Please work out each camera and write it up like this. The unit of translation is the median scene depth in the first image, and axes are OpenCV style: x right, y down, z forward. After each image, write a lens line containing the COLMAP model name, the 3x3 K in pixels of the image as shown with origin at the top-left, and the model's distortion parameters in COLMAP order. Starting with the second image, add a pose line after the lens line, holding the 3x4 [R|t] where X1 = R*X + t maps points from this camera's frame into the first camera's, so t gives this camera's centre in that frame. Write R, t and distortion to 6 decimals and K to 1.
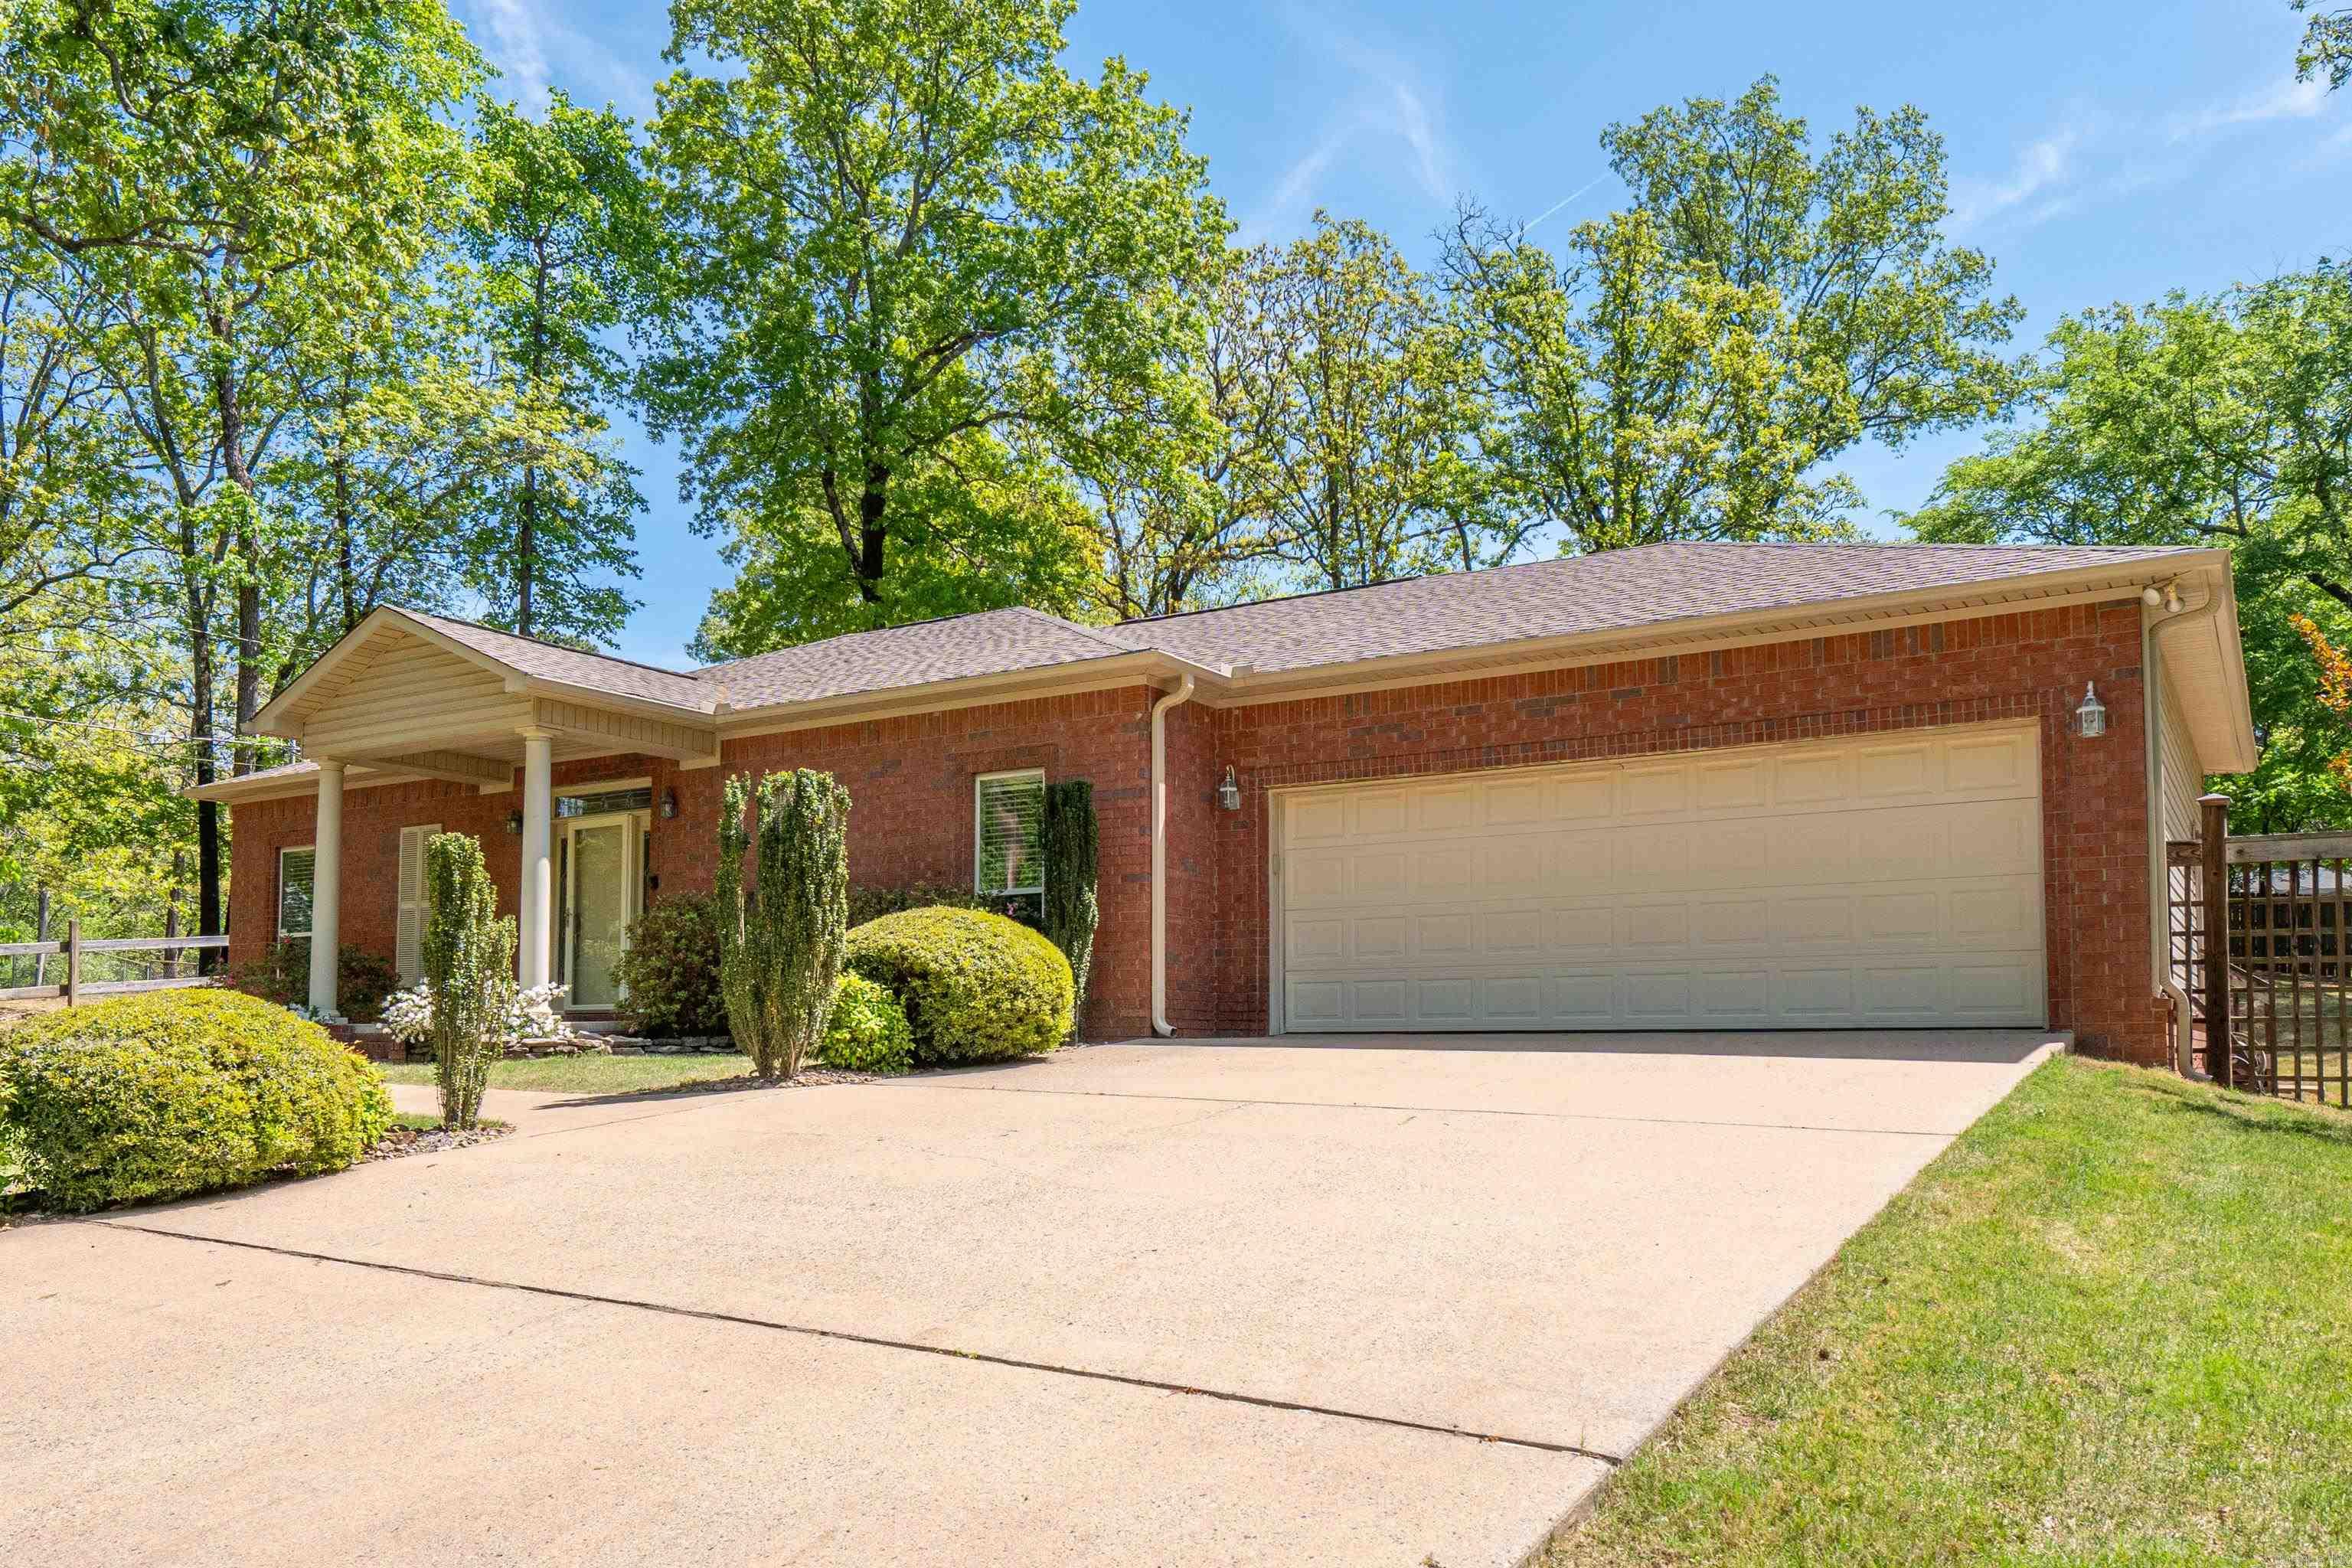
lens RADIAL K [[1780.9, 0, 1105.5], [0, 1780.9, 955.8], [0, 0, 1]] dist [0.003883, 0.009183]
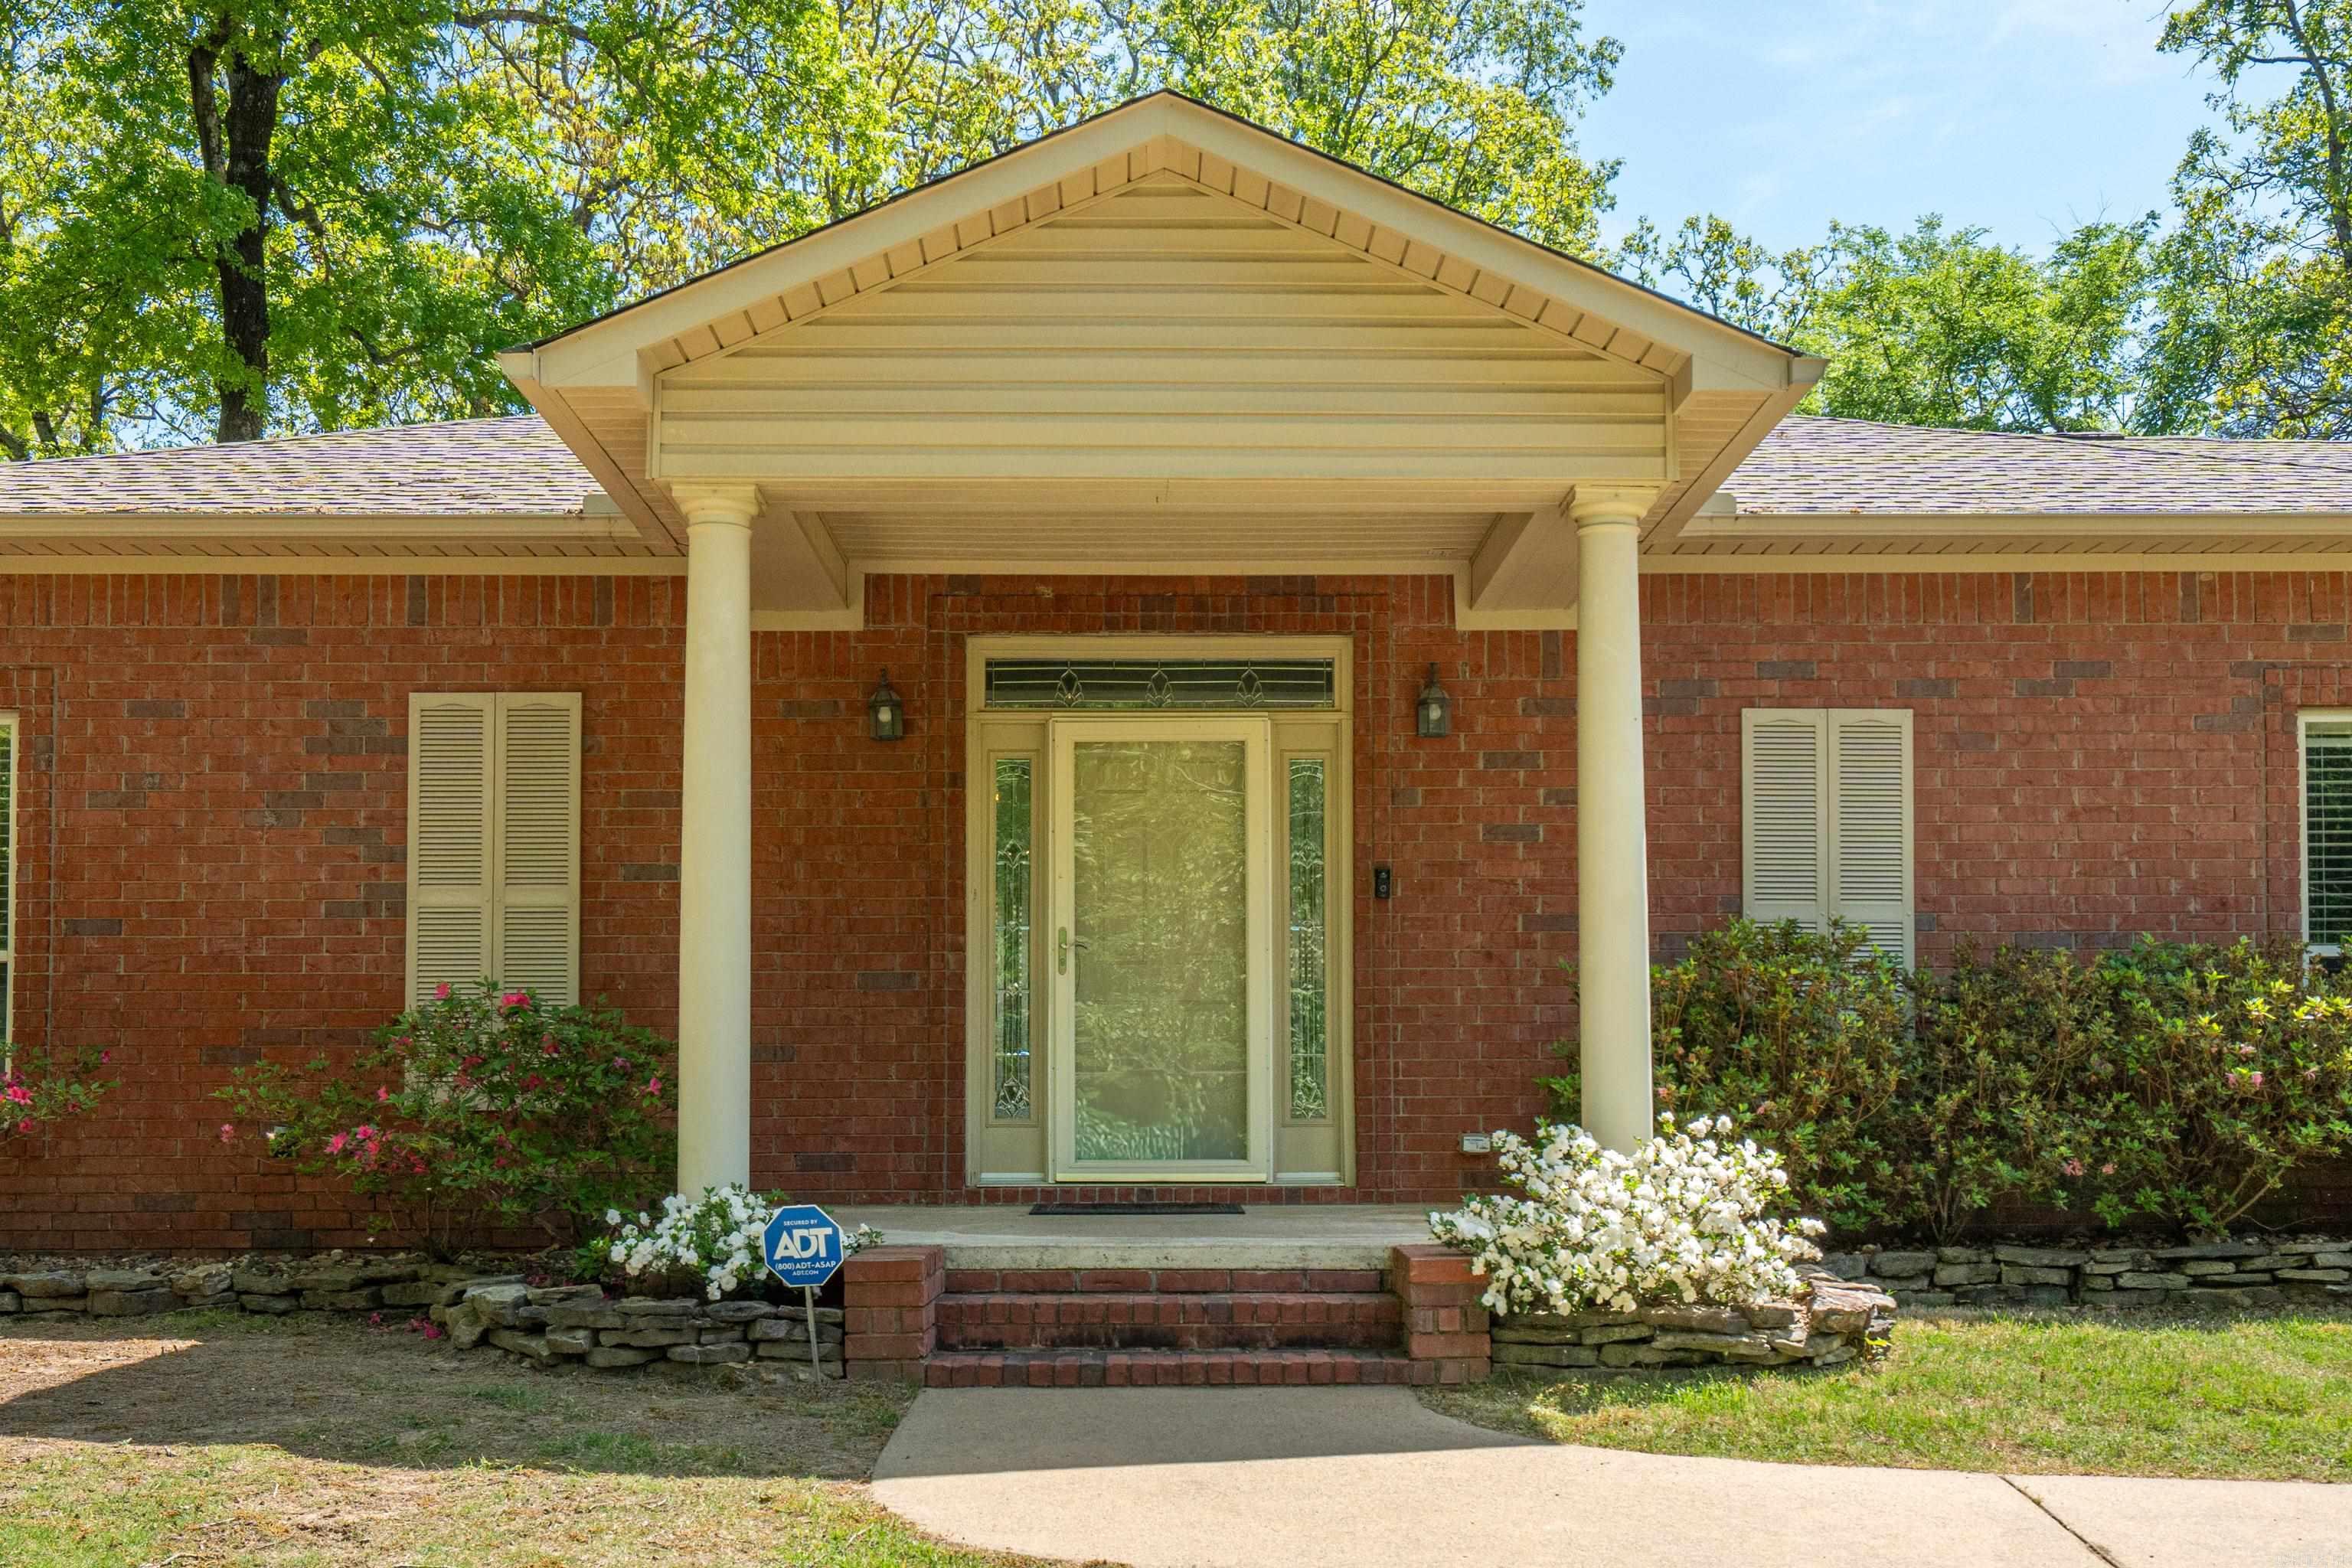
lens RADIAL K [[2403.9, 0, 1185.0], [0, 2403.9, 1001.3], [0, 0, 1]] dist [0.026194, 0.000000]
pose [[0.820158, 0.021325, 0.571739, -0.595252], [-0.024314, 0.999701, -0.002409, -0.009149], [-0.571620, -0.011926, 0.820432, 0.520665]]
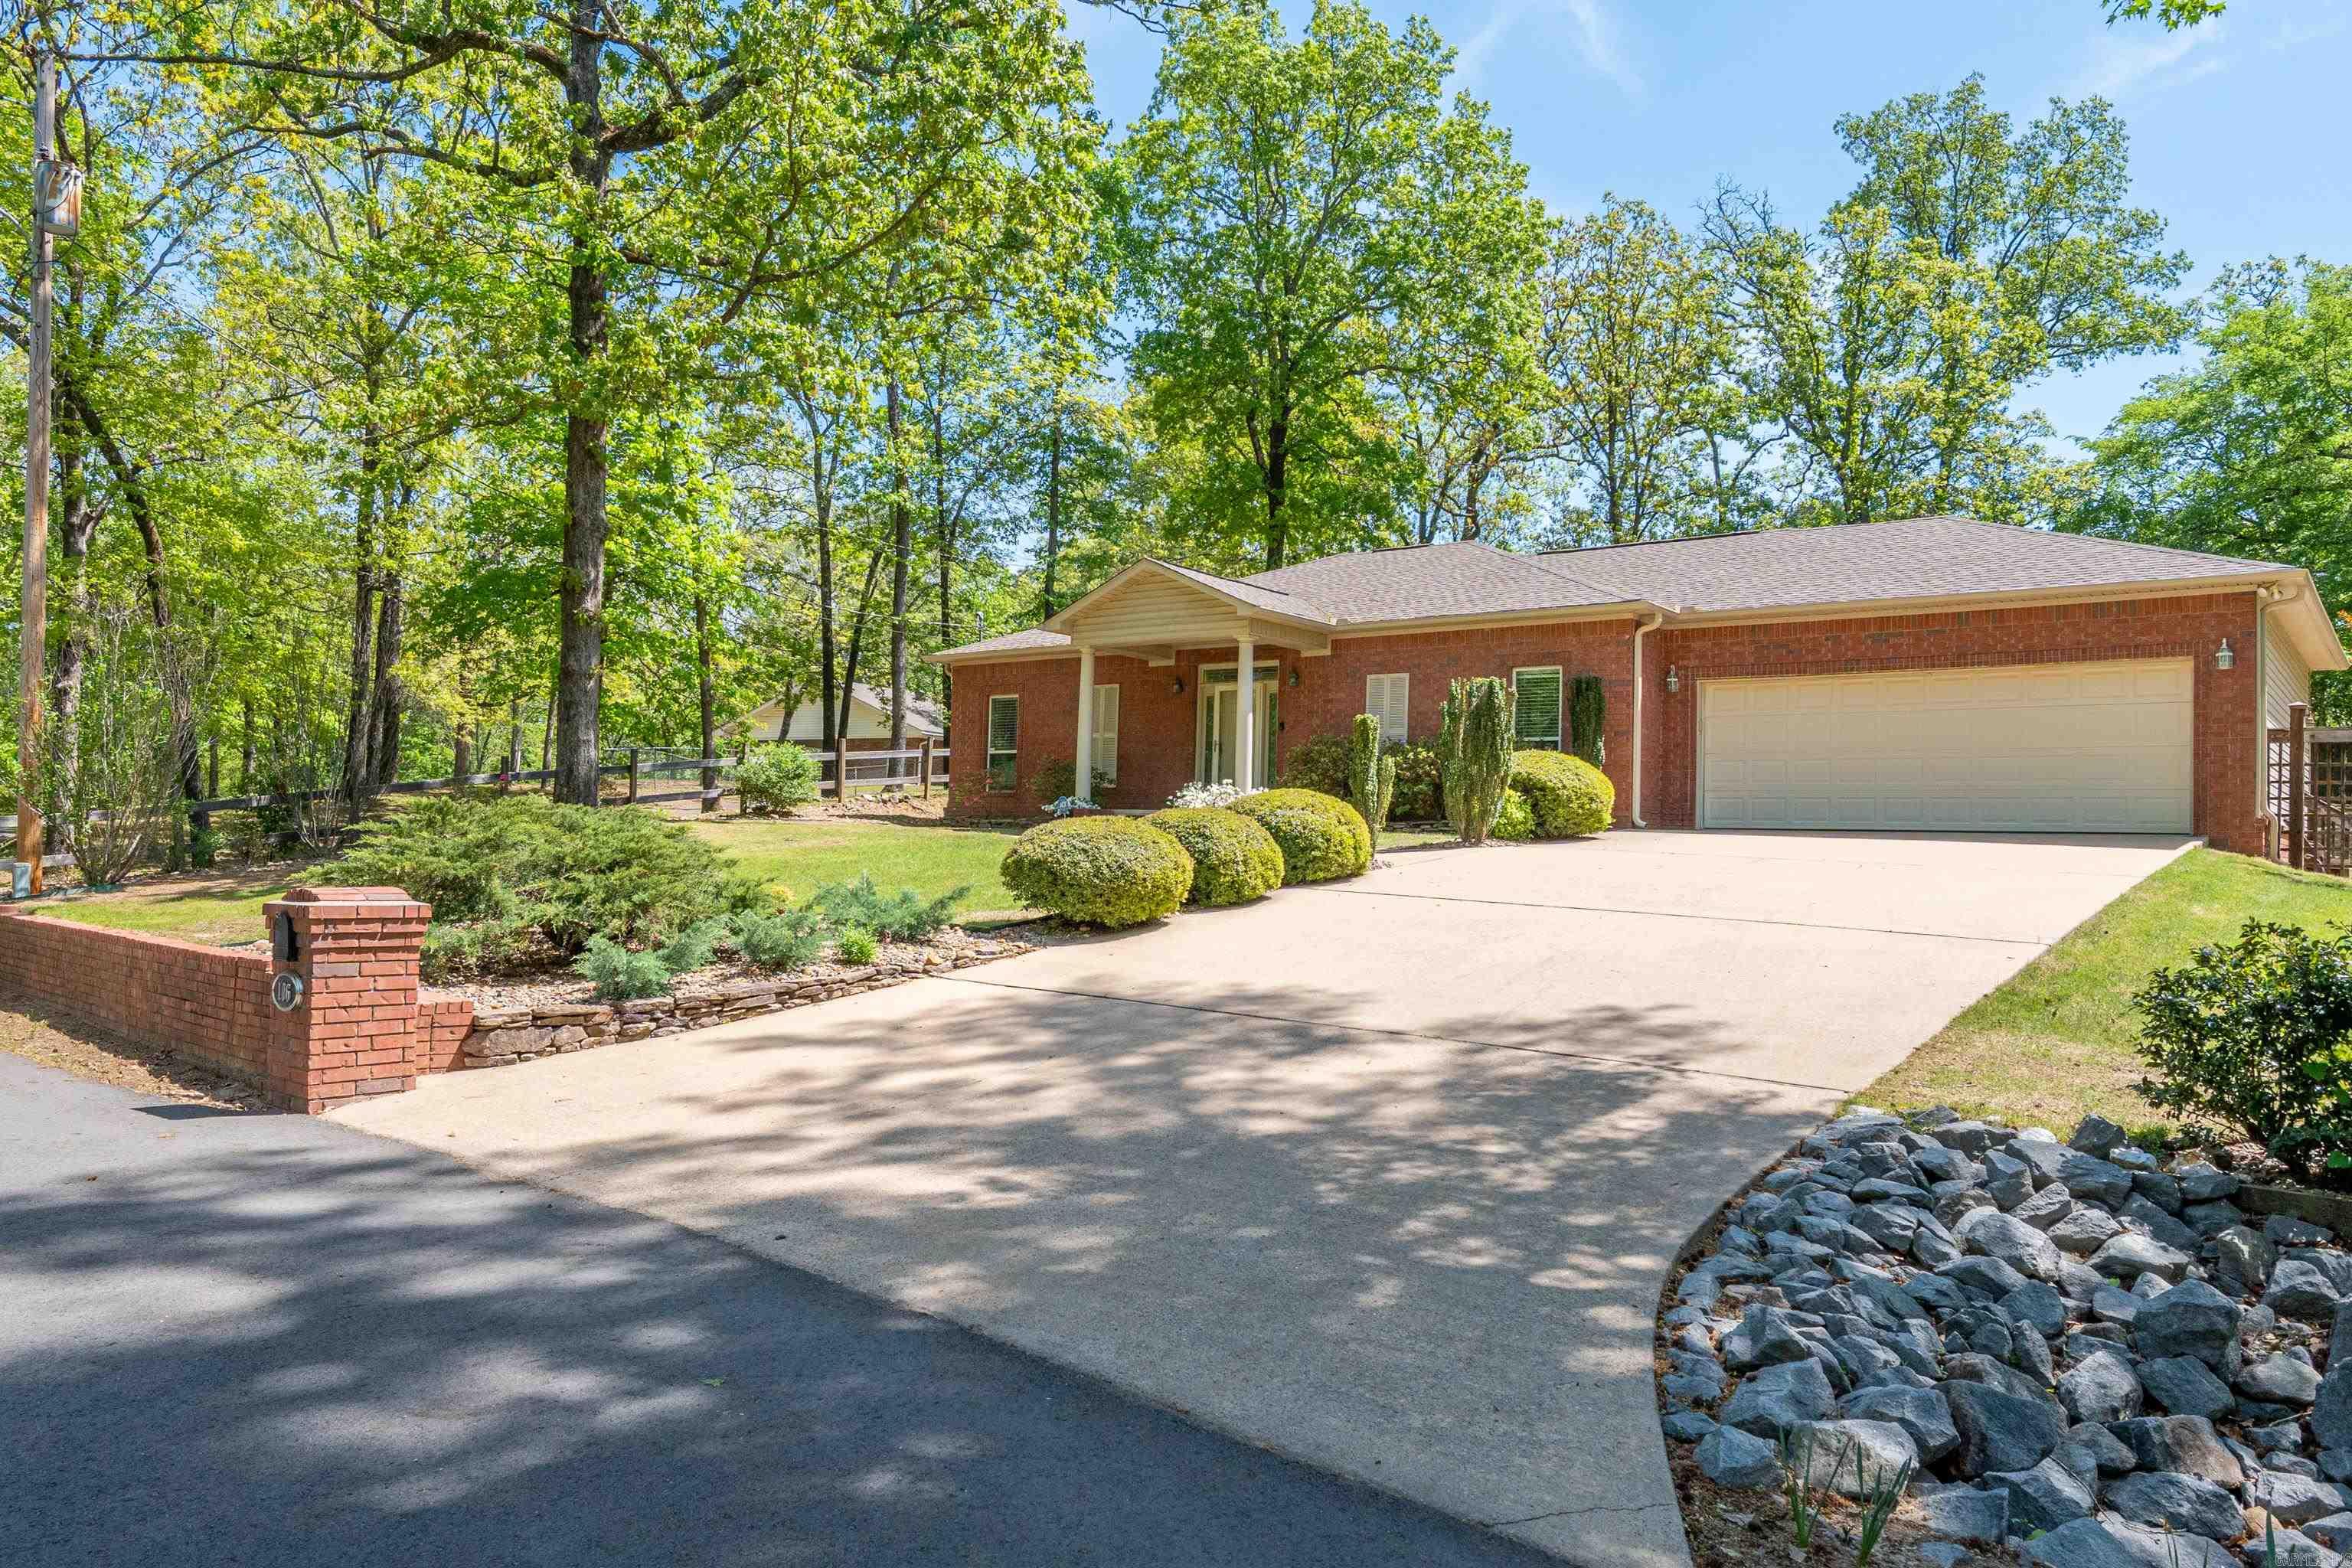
lens RADIAL K [[1614.7, 0, 1146.1], [0, 1614.7, 787.7], [0, 0, 1]] dist [0.003691, 0.006668]
pose [[0.995787, 0.023558, -0.088620, -0.232430], [-0.022461, 0.999658, 0.013363, -0.002136], [0.088904, -0.011316, 0.995976, -0.440755]]
